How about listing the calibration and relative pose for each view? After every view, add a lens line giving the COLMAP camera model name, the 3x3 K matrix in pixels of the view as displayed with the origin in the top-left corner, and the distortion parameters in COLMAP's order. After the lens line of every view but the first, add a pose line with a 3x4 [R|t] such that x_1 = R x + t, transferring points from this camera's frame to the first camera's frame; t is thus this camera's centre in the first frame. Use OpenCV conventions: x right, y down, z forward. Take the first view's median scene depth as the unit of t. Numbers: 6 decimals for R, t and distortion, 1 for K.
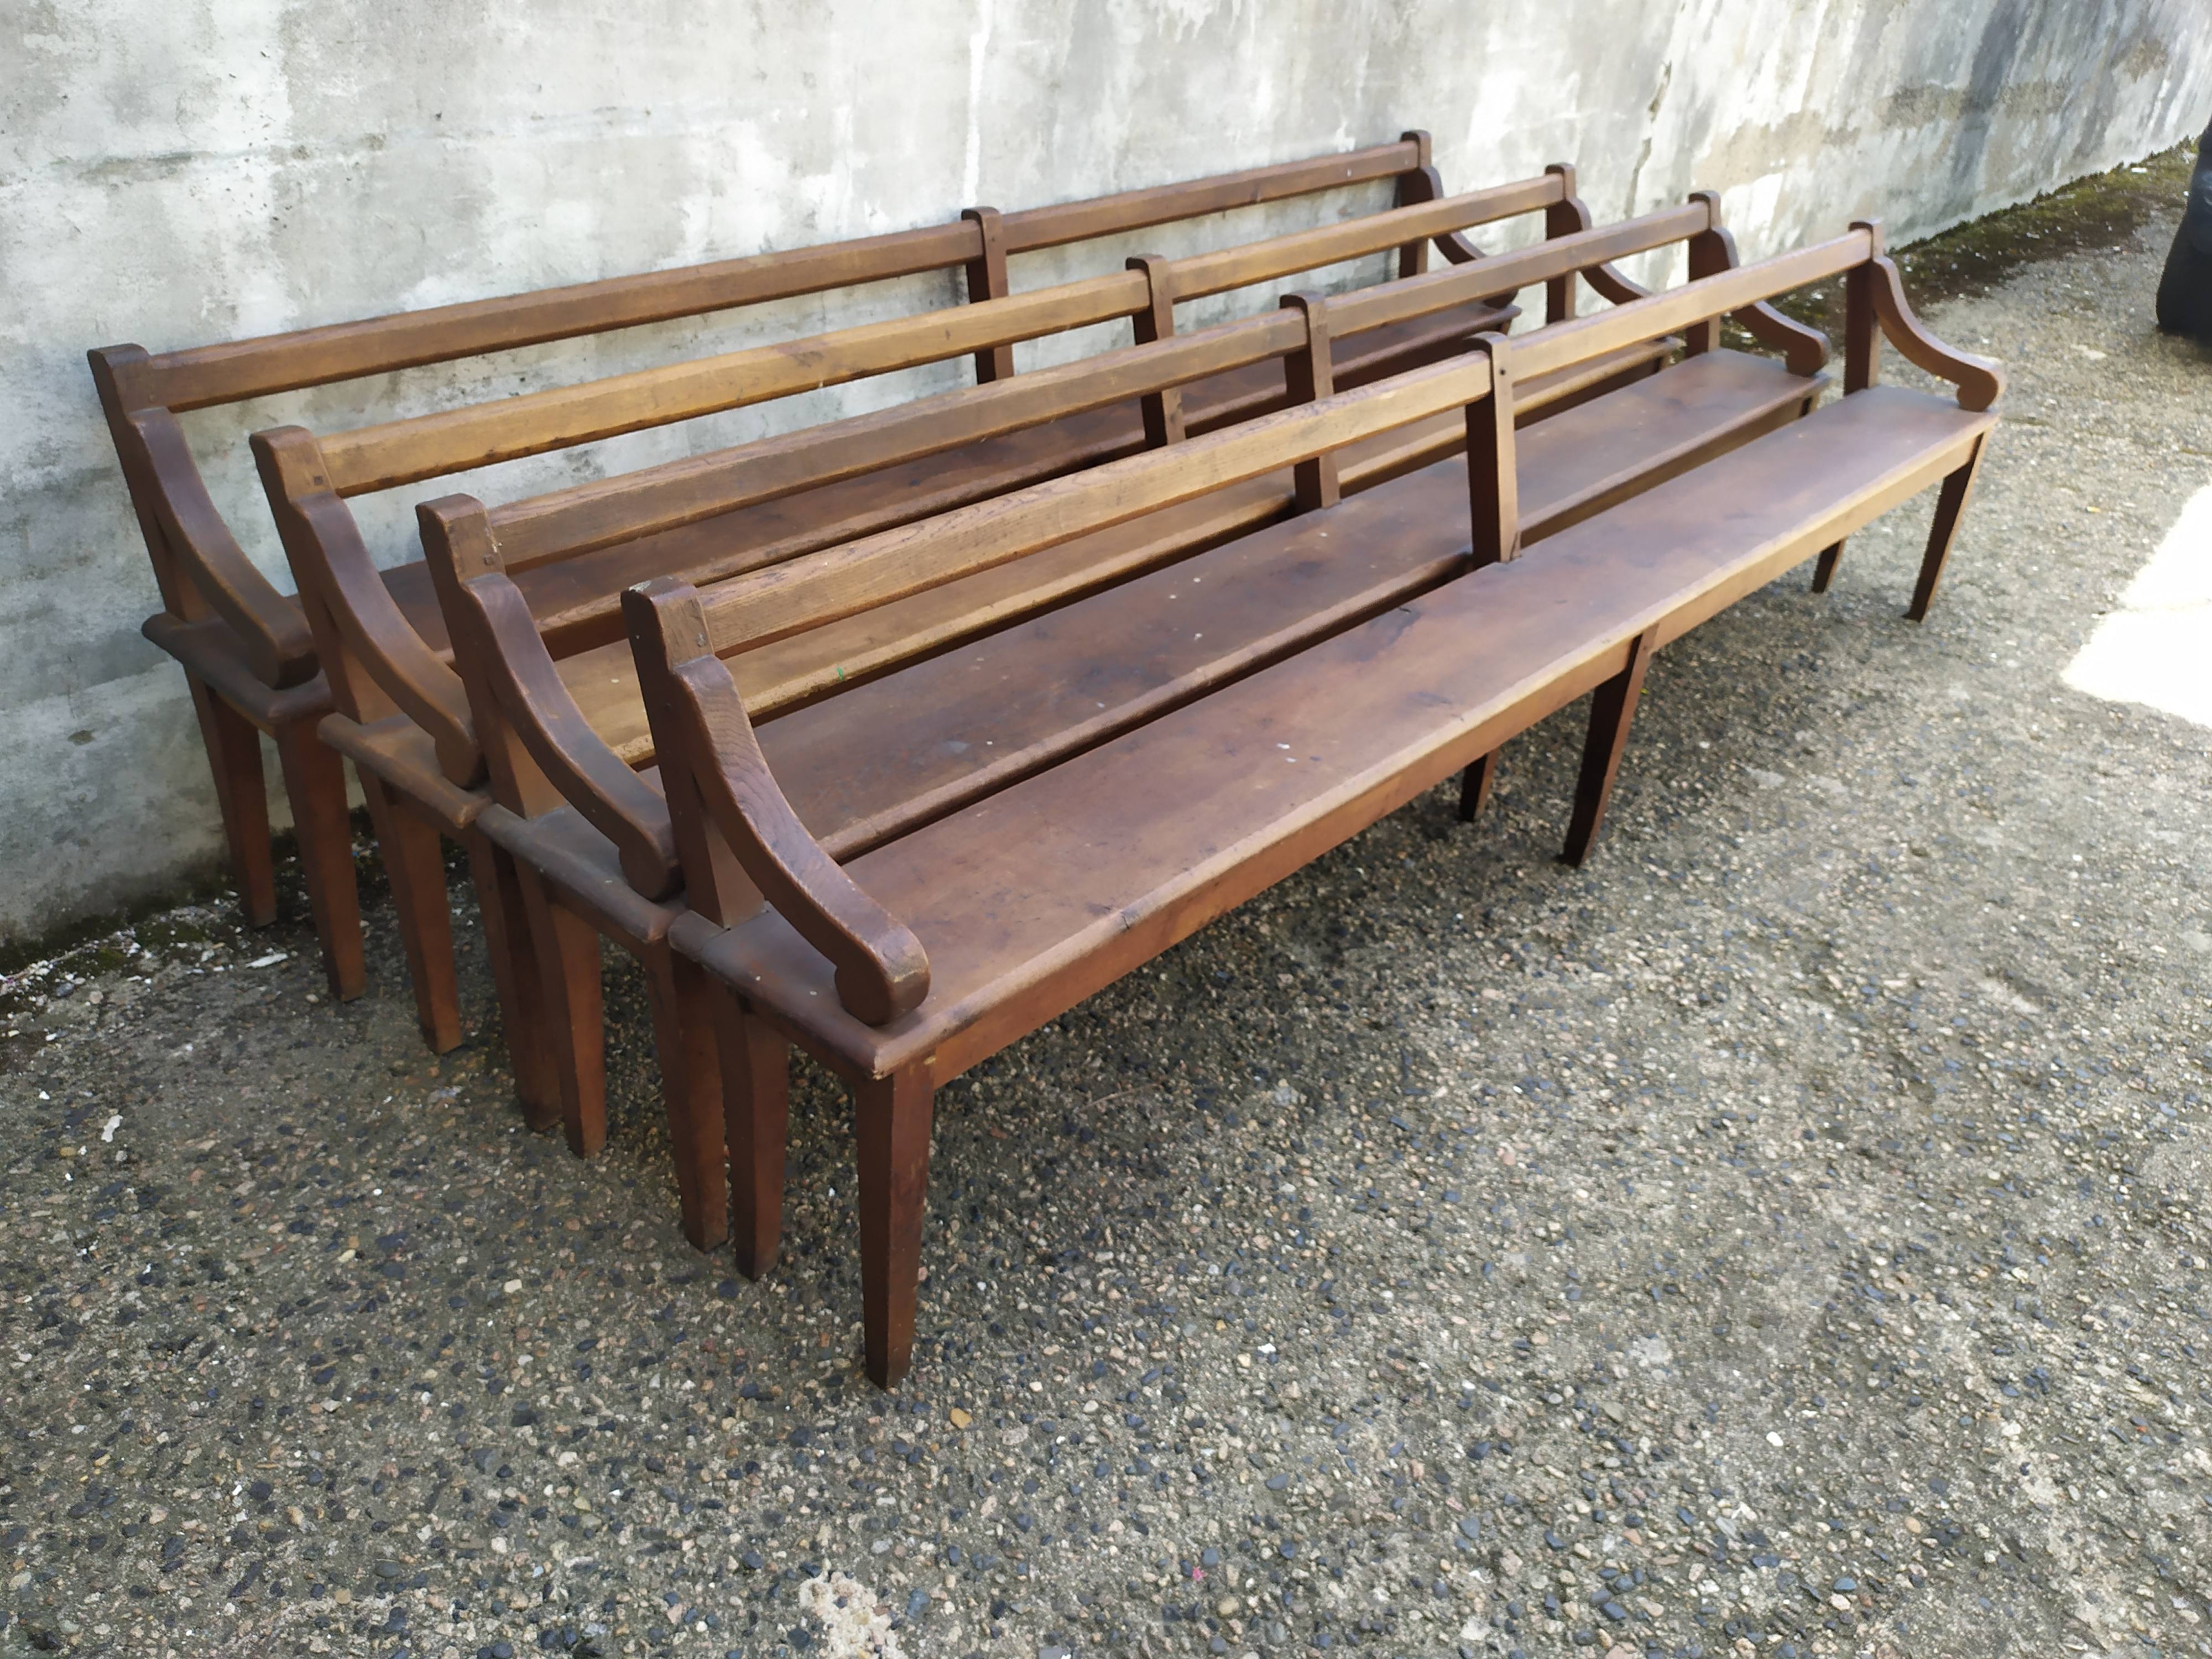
lens RADIAL K [[1699.3, 0, 1103.6], [0, 1699.3, 838.2], [0, 0, 1]] dist [0.011405, -0.006261]
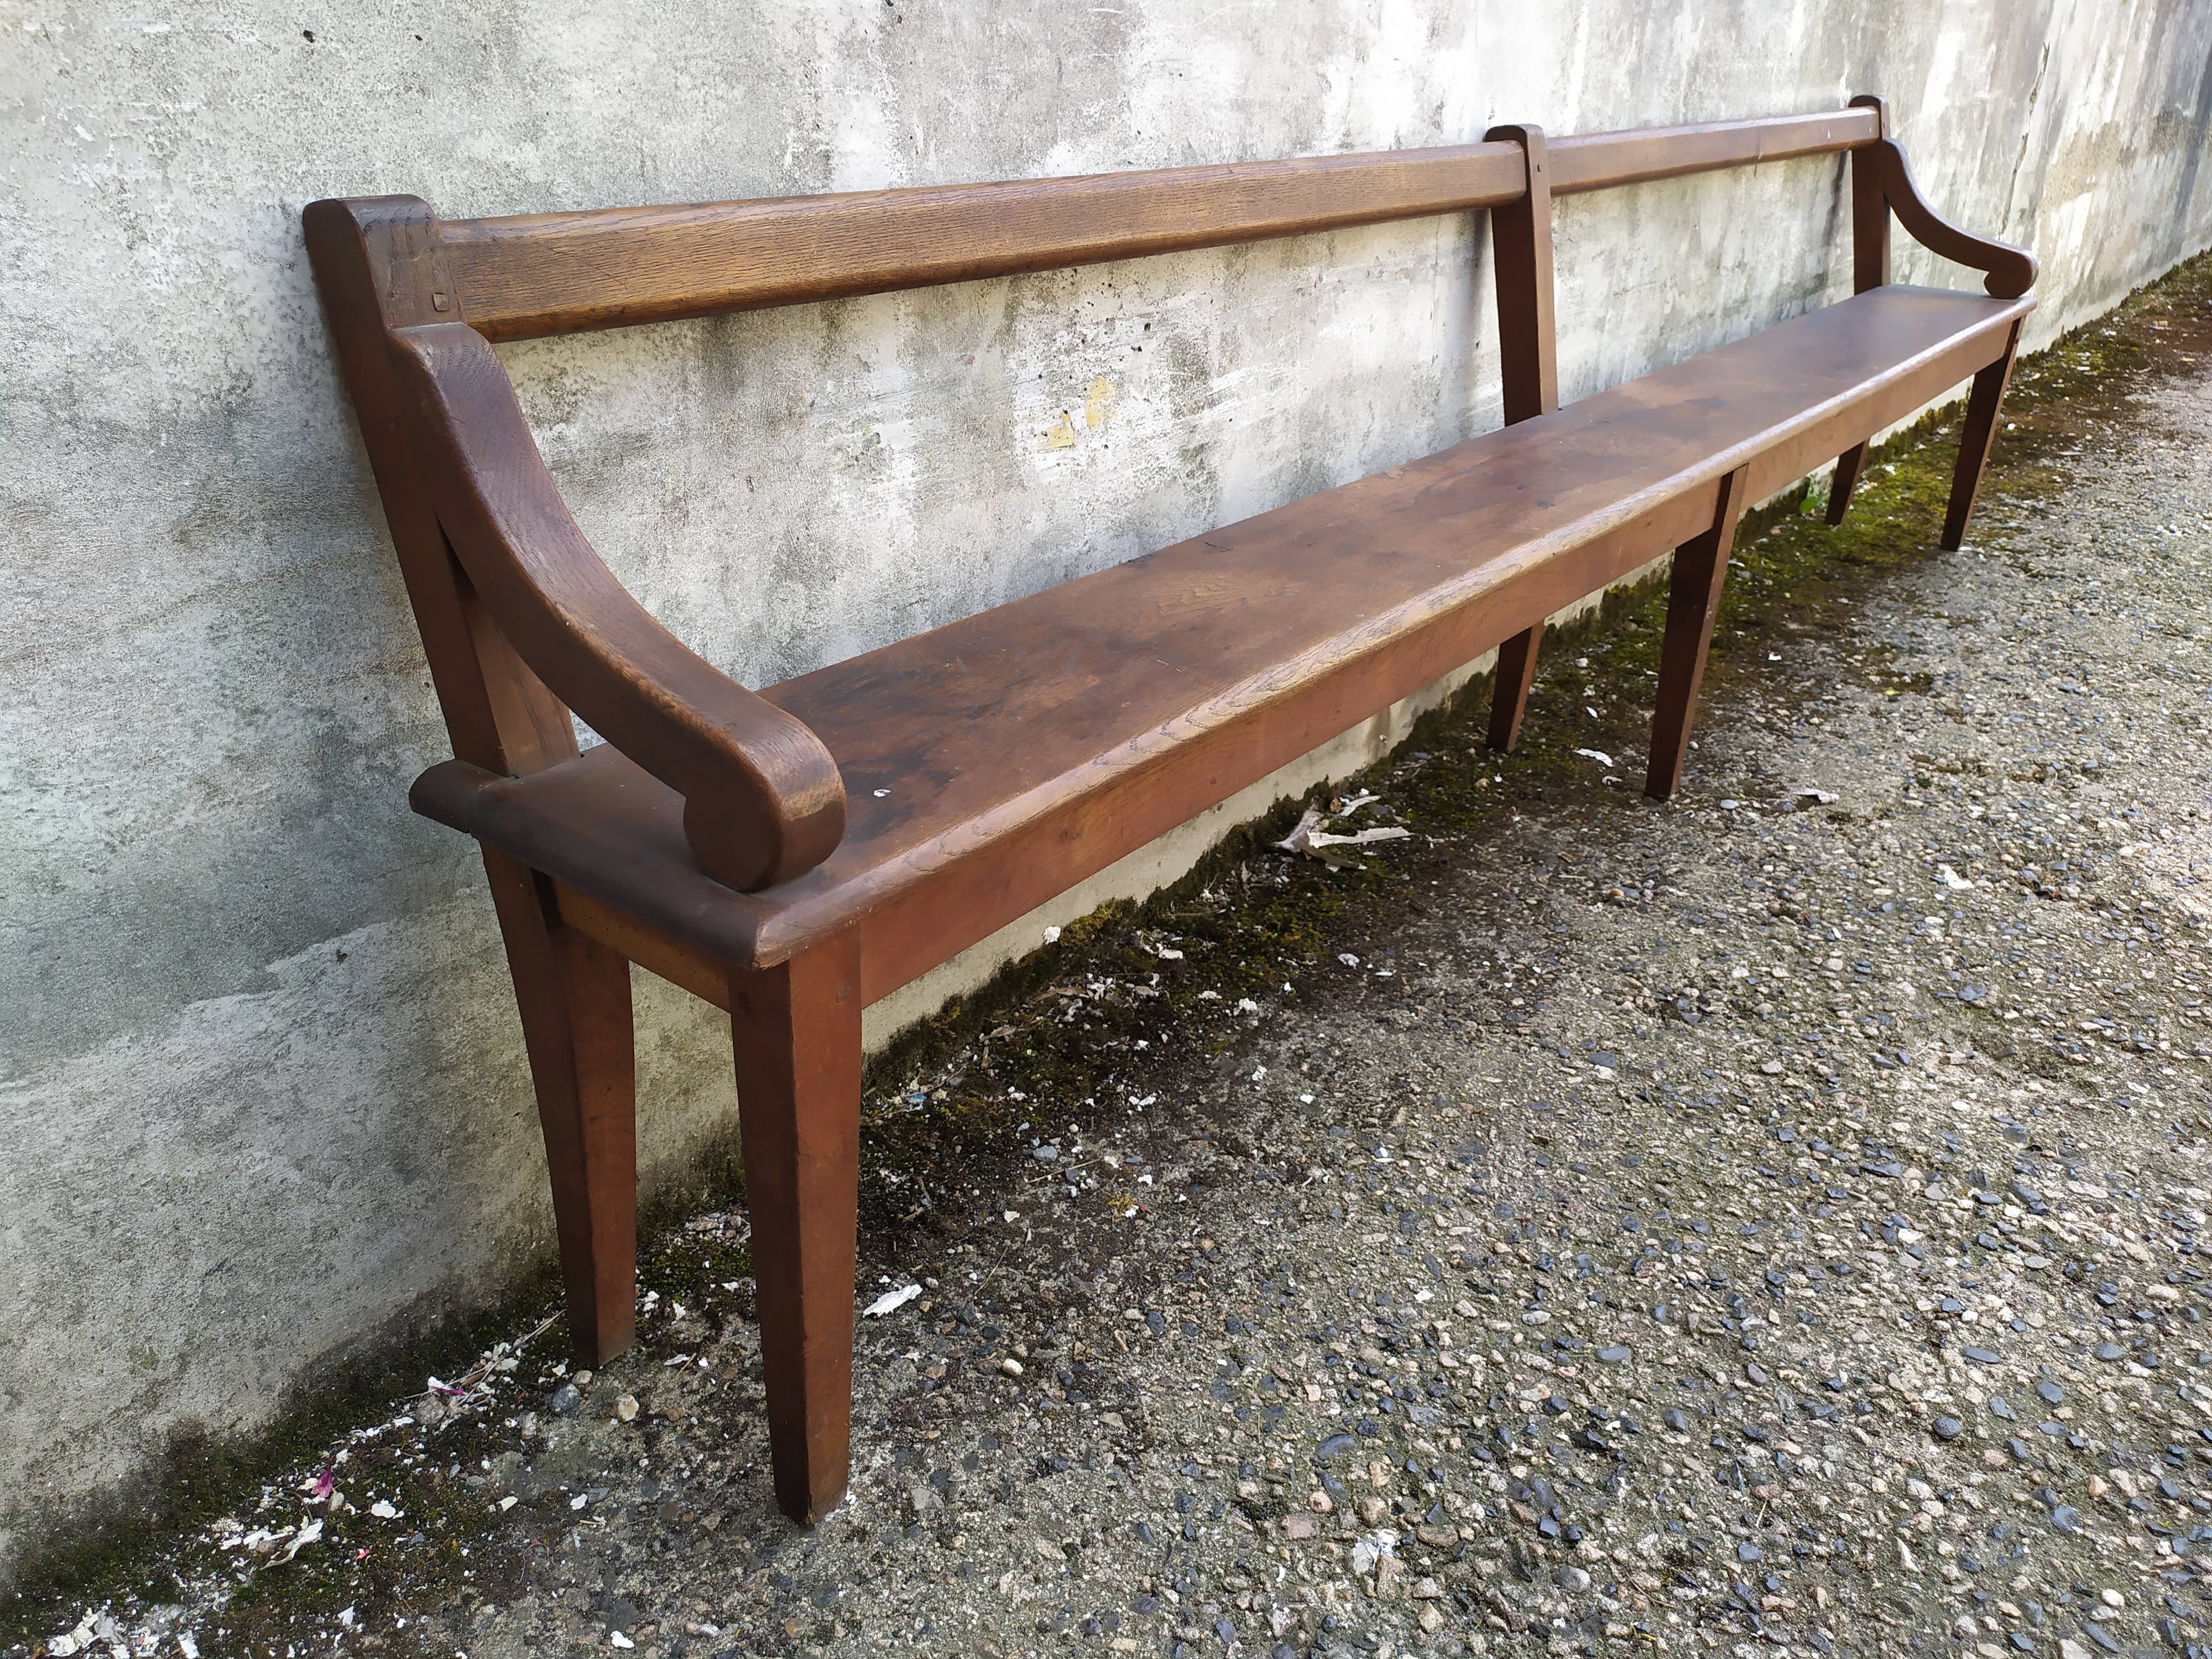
lens RADIAL K [[1699.3, 0, 1118.3], [0, 1699.3, 815.9], [0, 0, 1]] dist [0.011405, -0.006261]
pose [[0.995233, -0.073905, 0.063635, -0.452683], [0.080807, 0.990215, -0.113770, -0.016189], [-0.054604, 0.118370, 0.991467, 0.437648]]
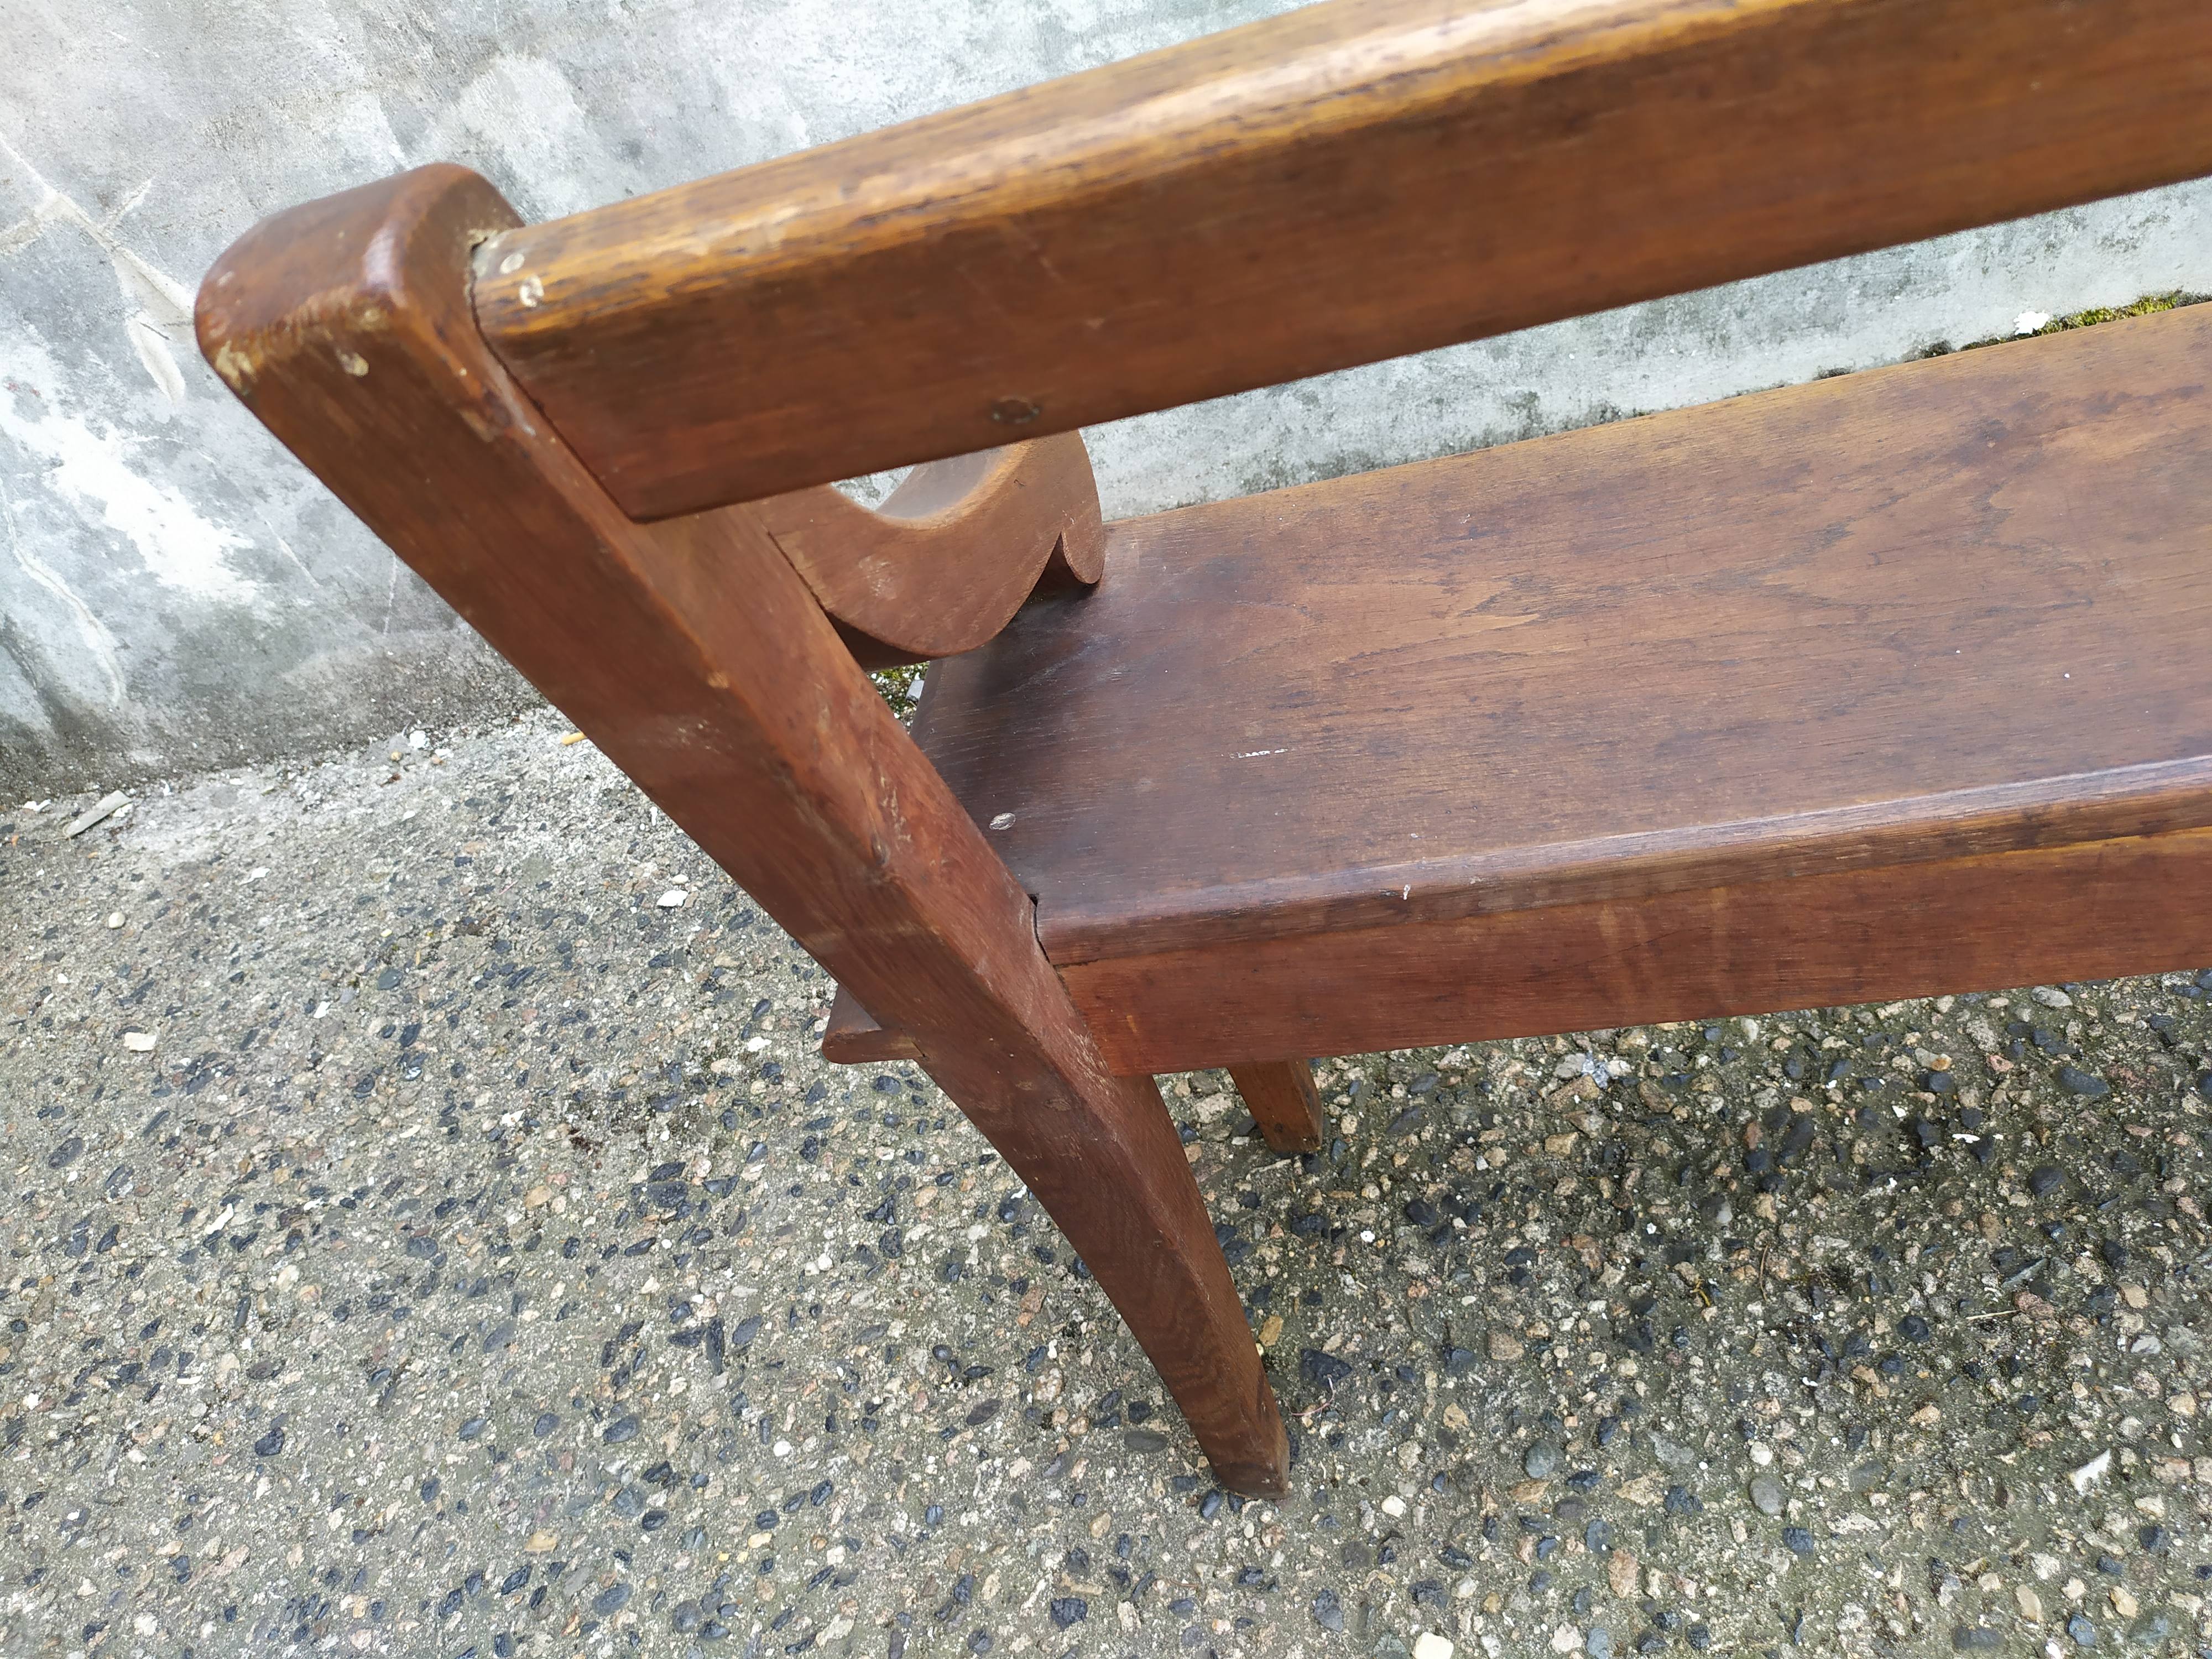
lens RADIAL K [[1699.3, 0, 1125.1], [0, 1699.3, 843.9], [0, 0, 1]] dist [0.011405, -0.006261]
pose [[0.567703, 0.384524, -0.727911, -0.118597], [-0.112315, 0.912119, 0.394239, -0.085971], [0.815536, -0.142055, 0.561001, 0.579734]]
